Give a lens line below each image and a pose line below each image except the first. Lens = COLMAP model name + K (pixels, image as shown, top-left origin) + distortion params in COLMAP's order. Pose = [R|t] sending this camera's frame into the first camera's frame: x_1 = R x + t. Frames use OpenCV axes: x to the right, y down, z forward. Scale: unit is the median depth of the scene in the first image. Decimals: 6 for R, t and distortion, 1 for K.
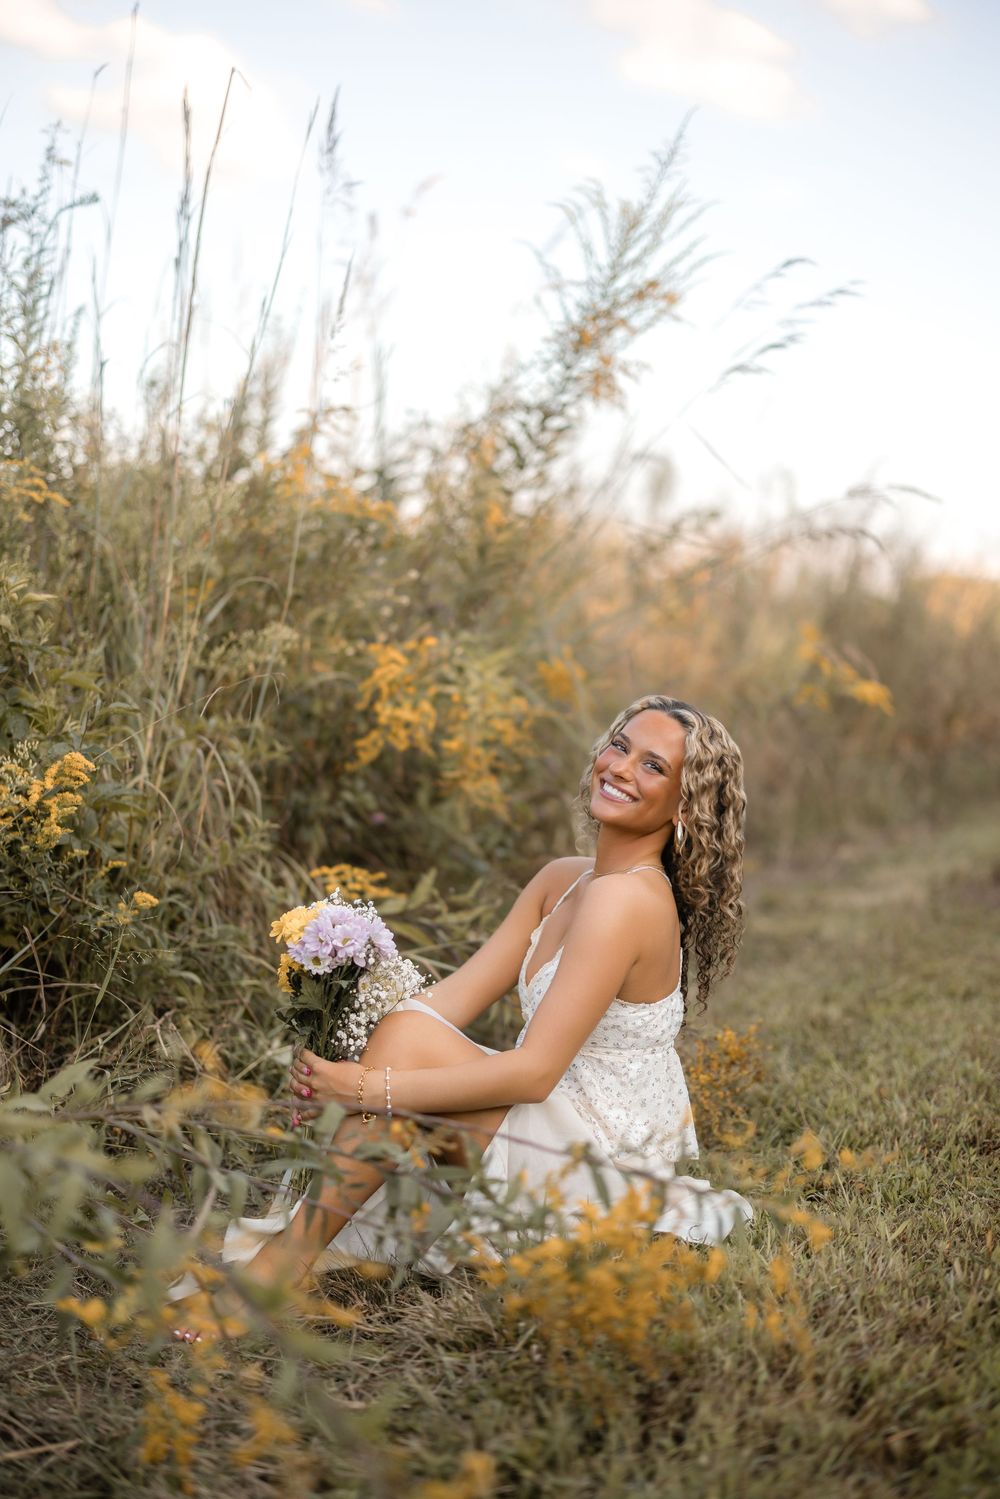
lens RADIAL K [[1976.9, 0, 446.8], [0, 1976.9, 750.1], [0, 0, 1]] dist [0.010795, -0.034858]
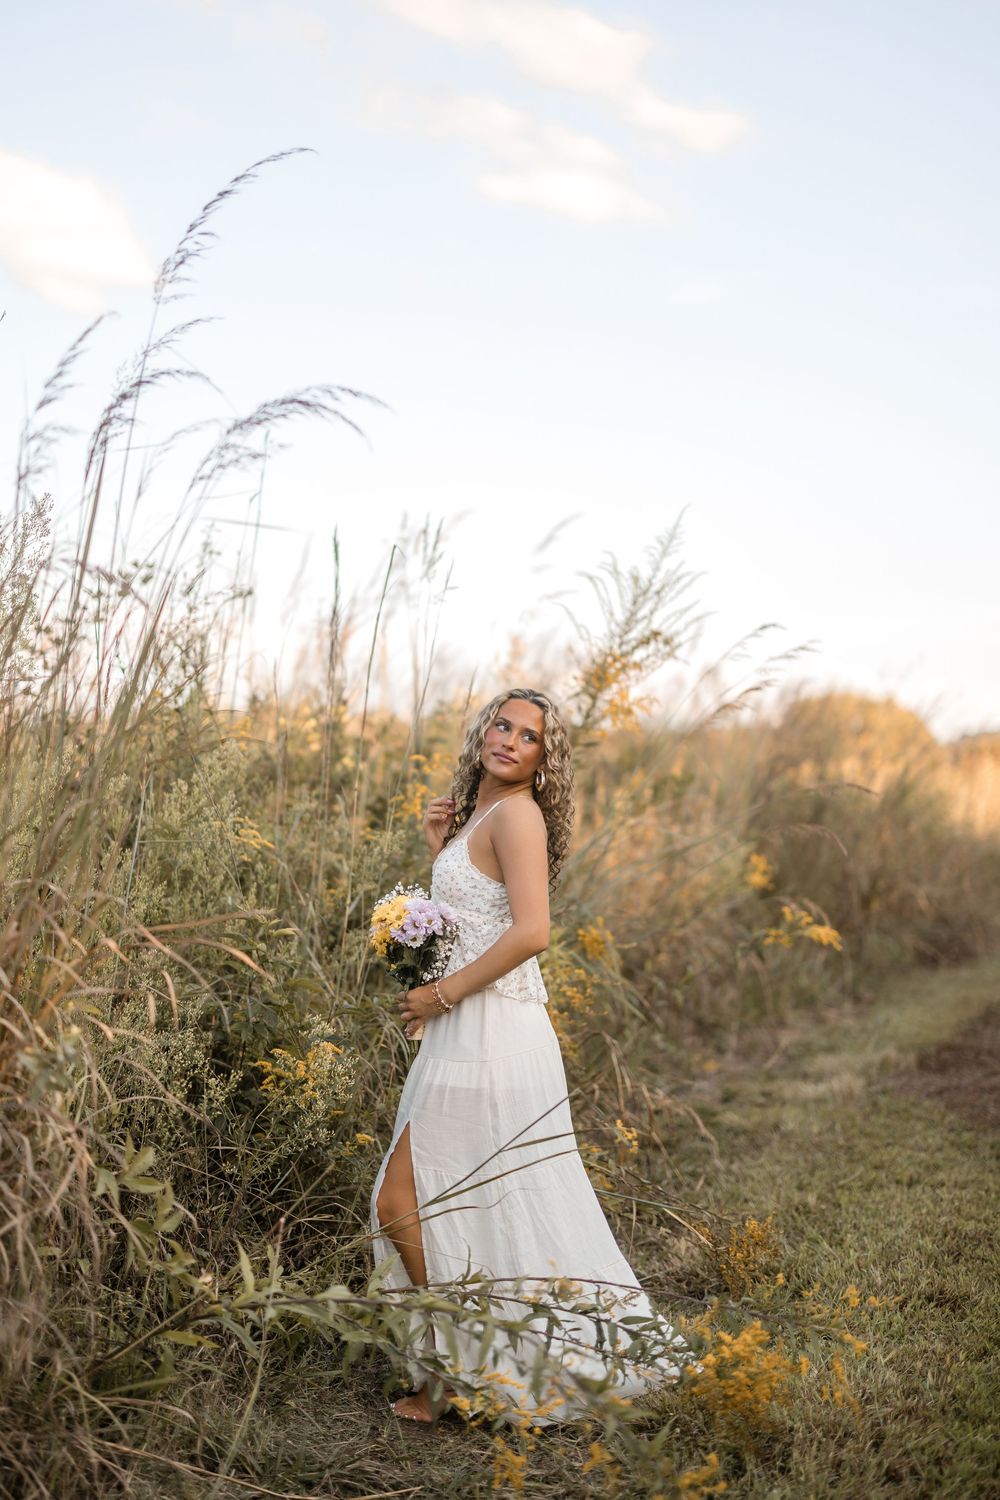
lens RADIAL K [[2040.8, 0, 435.9], [0, 2040.8, 721.9], [0, 0, 1]] dist [0.020993, -0.019116]
pose [[0.998842, -0.005570, 0.047794, -0.109938], [0.009728, 0.996144, -0.087197, -0.063276], [-0.047124, 0.087561, 0.995044, -0.340934]]
